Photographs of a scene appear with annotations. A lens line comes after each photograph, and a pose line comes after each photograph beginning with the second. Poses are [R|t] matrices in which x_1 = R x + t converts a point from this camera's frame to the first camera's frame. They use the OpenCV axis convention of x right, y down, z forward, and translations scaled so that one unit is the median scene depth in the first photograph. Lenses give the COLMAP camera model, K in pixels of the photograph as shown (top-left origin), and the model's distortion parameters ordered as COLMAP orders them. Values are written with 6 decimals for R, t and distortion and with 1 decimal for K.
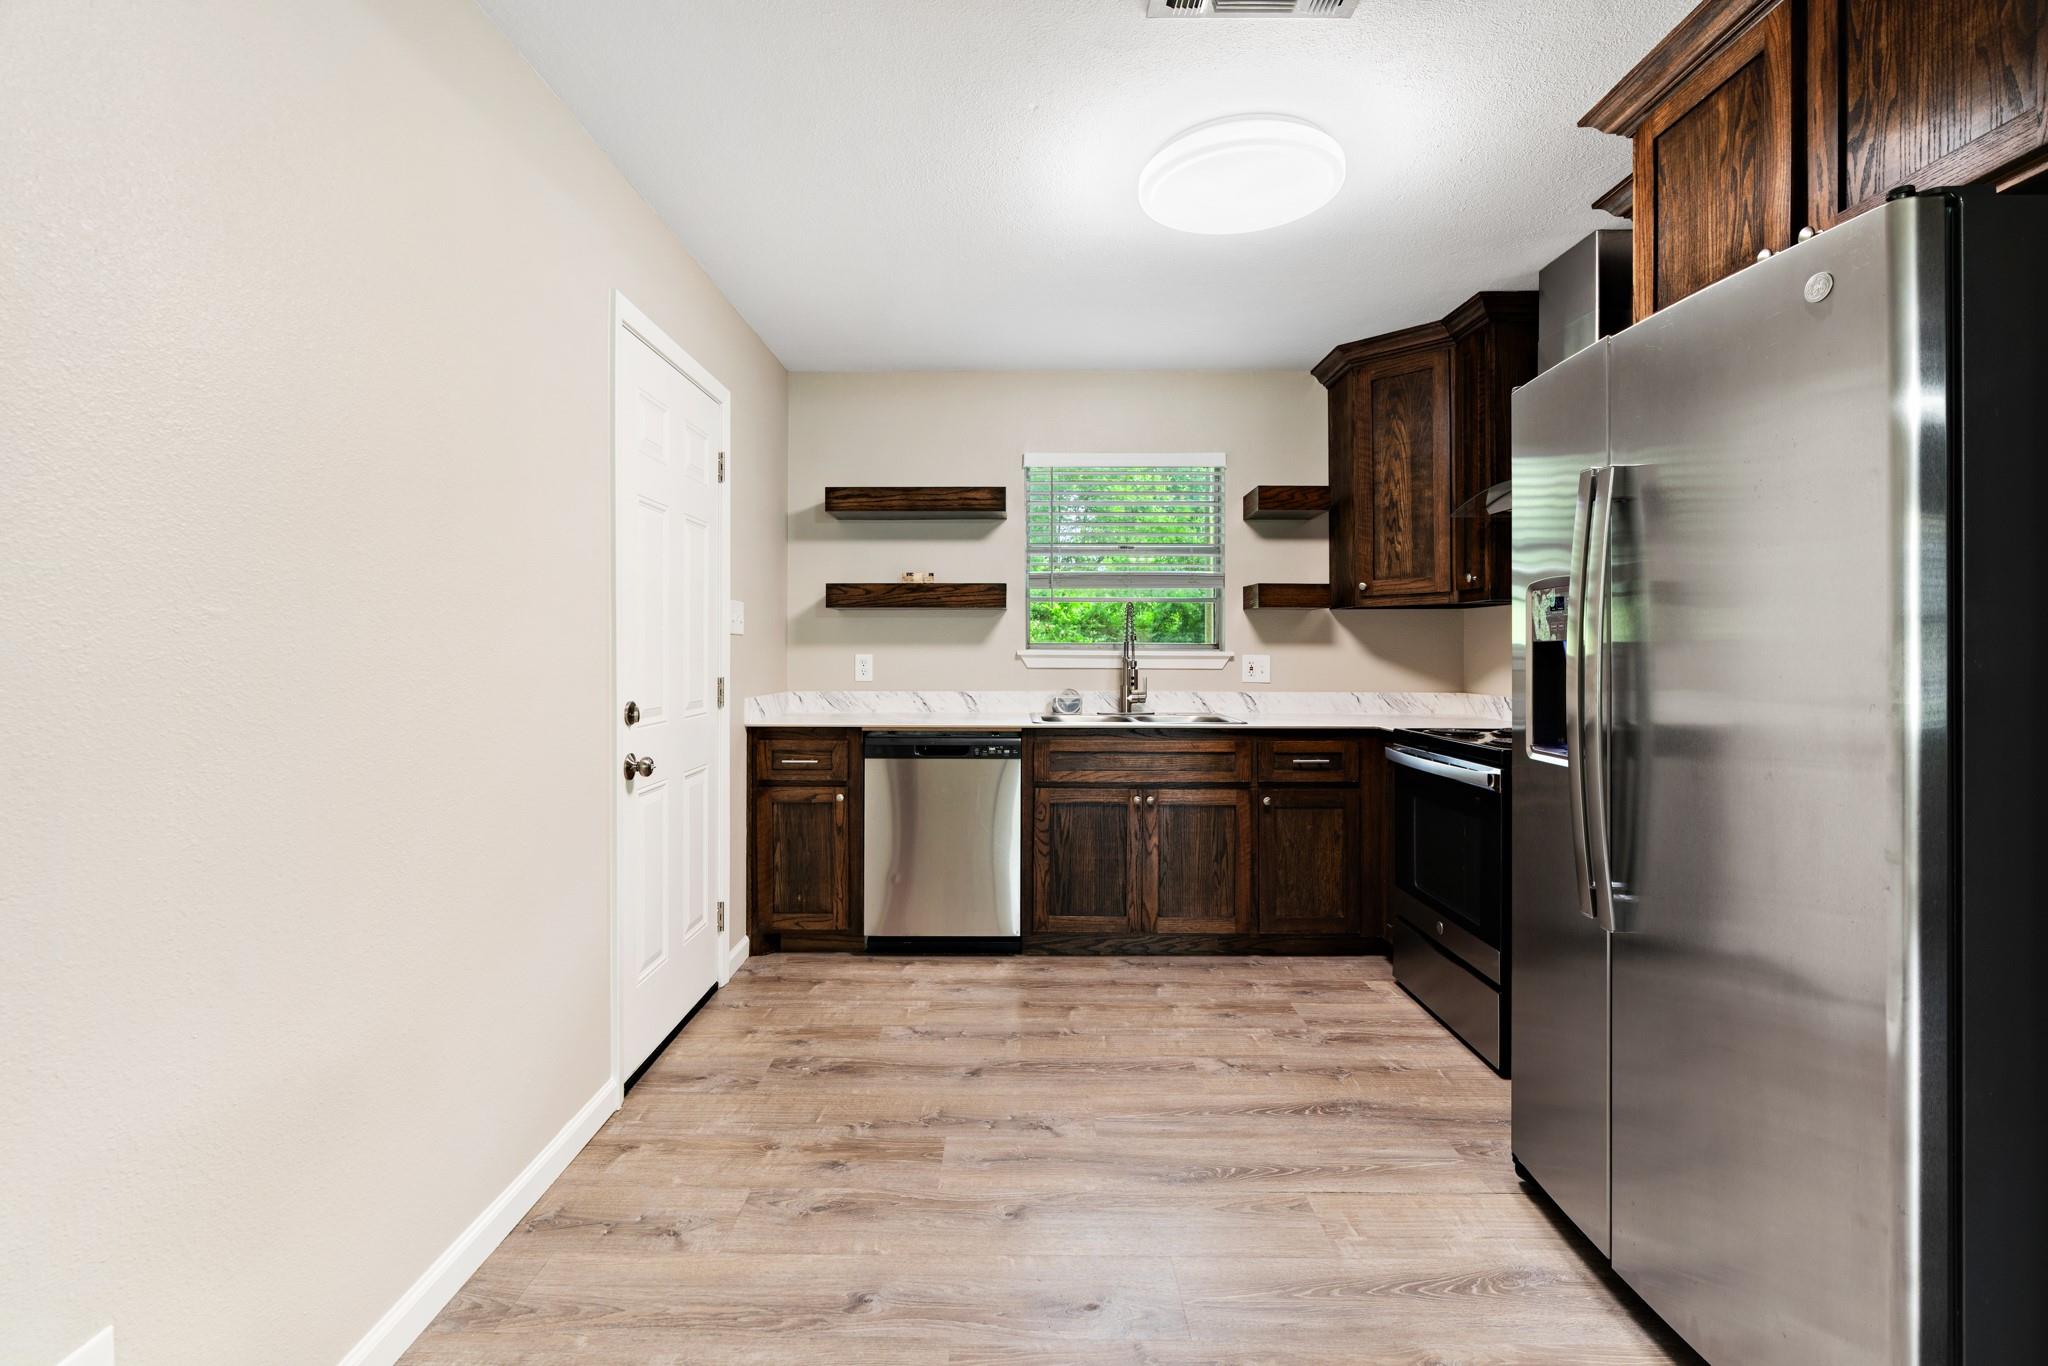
lens RADIAL K [[929.9, 0, 1007.4], [0, 929.9, 687.0], [0, 0, 1]] dist [-0.019041, 0.009935]
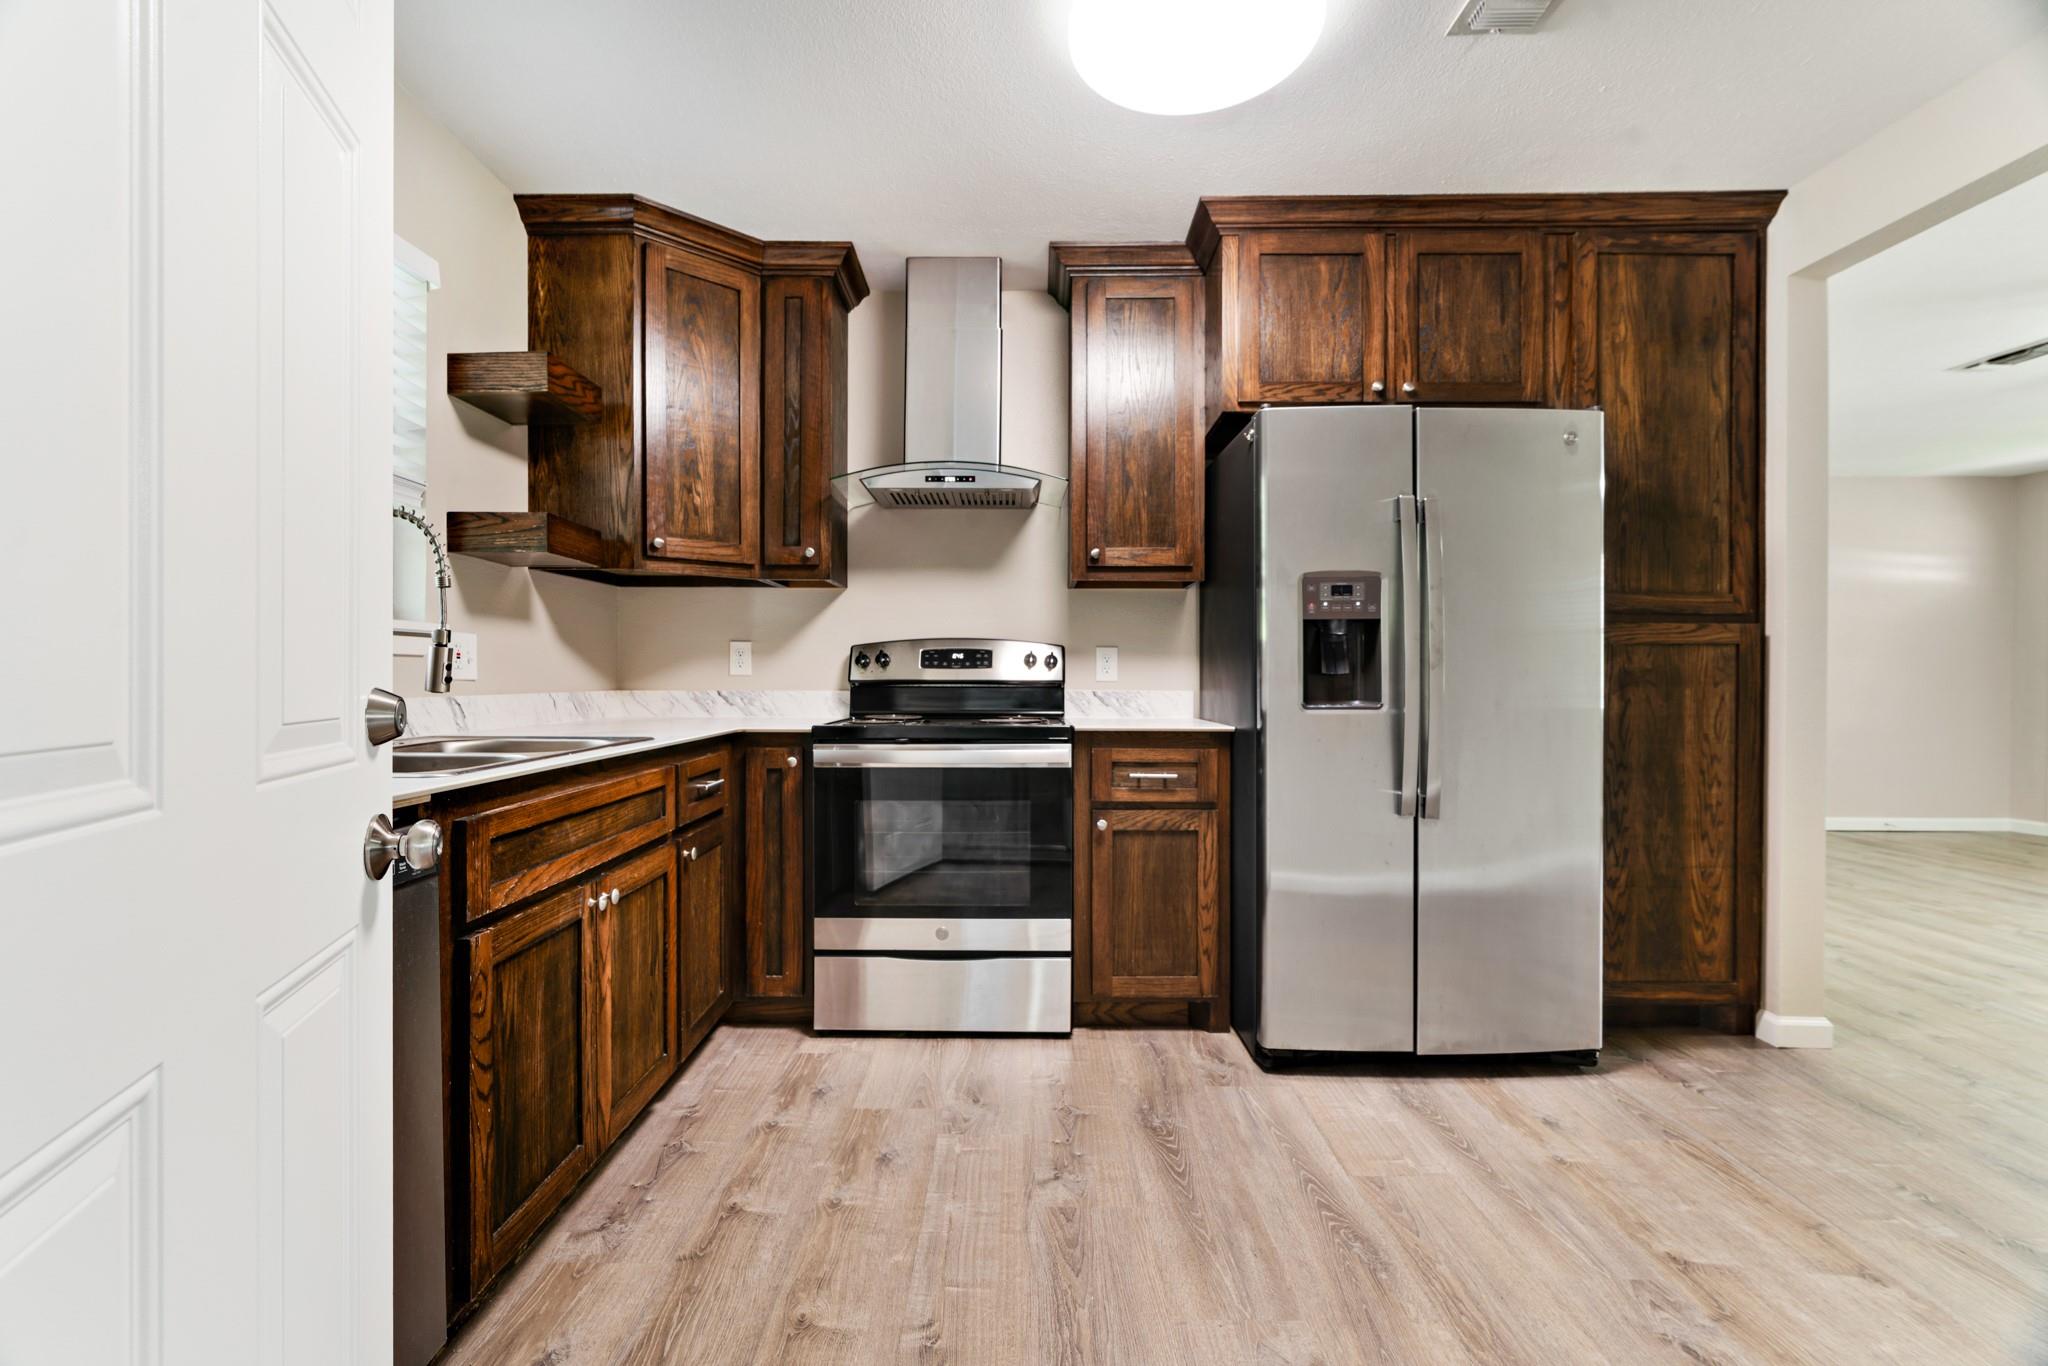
lens RADIAL K [[906.6, 0, 1024.0], [0, 906.6, 683.0], [0, 0, 1]] dist [-0.001950, 0.000185]
pose [[-0.004791, -0.014754, 0.999880, -0.419853], [0.037669, 0.999179, 0.014924, 0.003344], [-0.999279, 0.037736, -0.004232, 0.899610]]
